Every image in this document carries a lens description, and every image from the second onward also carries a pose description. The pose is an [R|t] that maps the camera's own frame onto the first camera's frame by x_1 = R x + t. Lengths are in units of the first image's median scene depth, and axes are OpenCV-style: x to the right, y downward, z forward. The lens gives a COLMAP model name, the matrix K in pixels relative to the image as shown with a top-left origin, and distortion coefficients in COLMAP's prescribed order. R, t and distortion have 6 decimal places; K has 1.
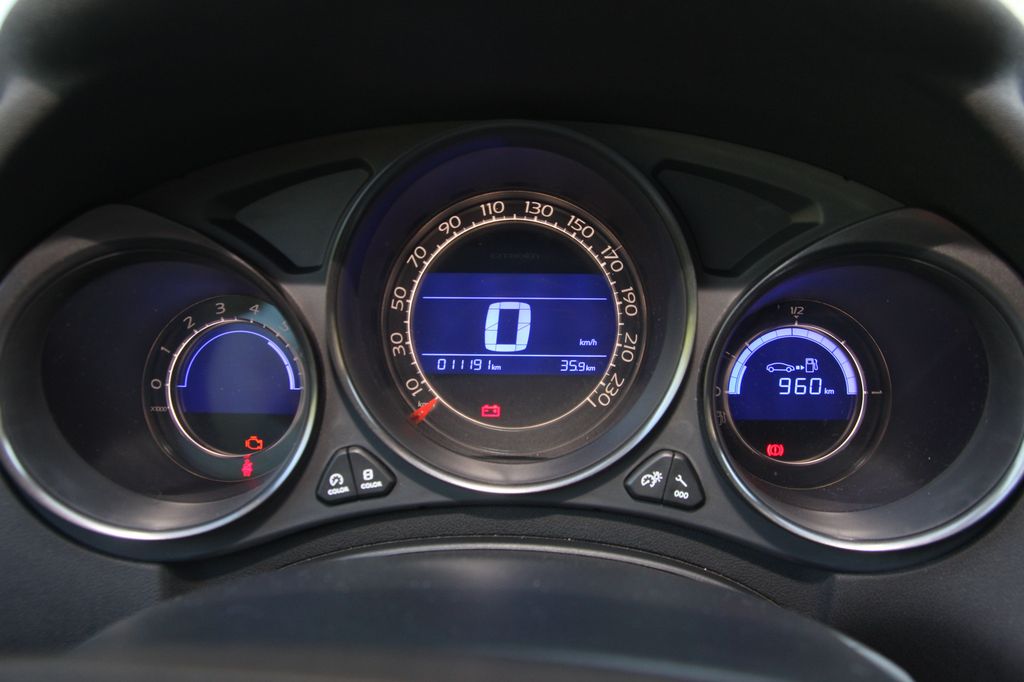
lens RADIAL K [[749.6, 0, 503.7], [0, 749.6, 340.4], [0, 0, 1]] dist [-0.140018, 0.094841]
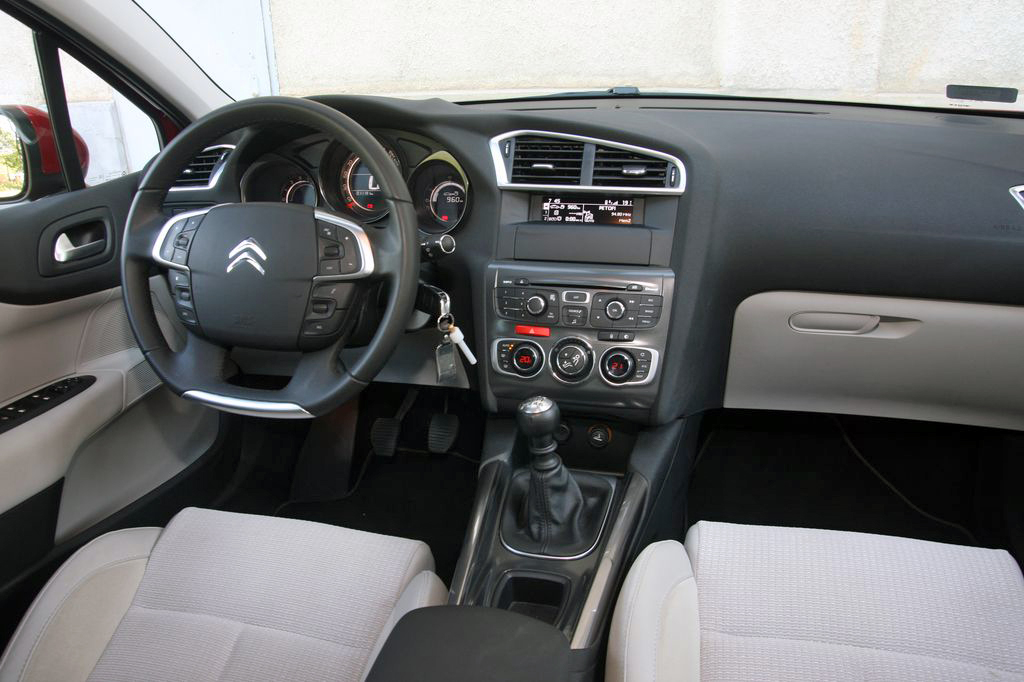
lens RADIAL K [[772.3, 0, 503.3], [0, 772.3, 349.6], [0, 0, 1]] dist [-0.141697, 0.098839]
pose [[0.973927, 0.049646, -0.221363, 1.473078], [-0.013069, 0.986419, 0.163726, 0.165816], [0.226485, -0.156564, 0.961349, -2.524790]]
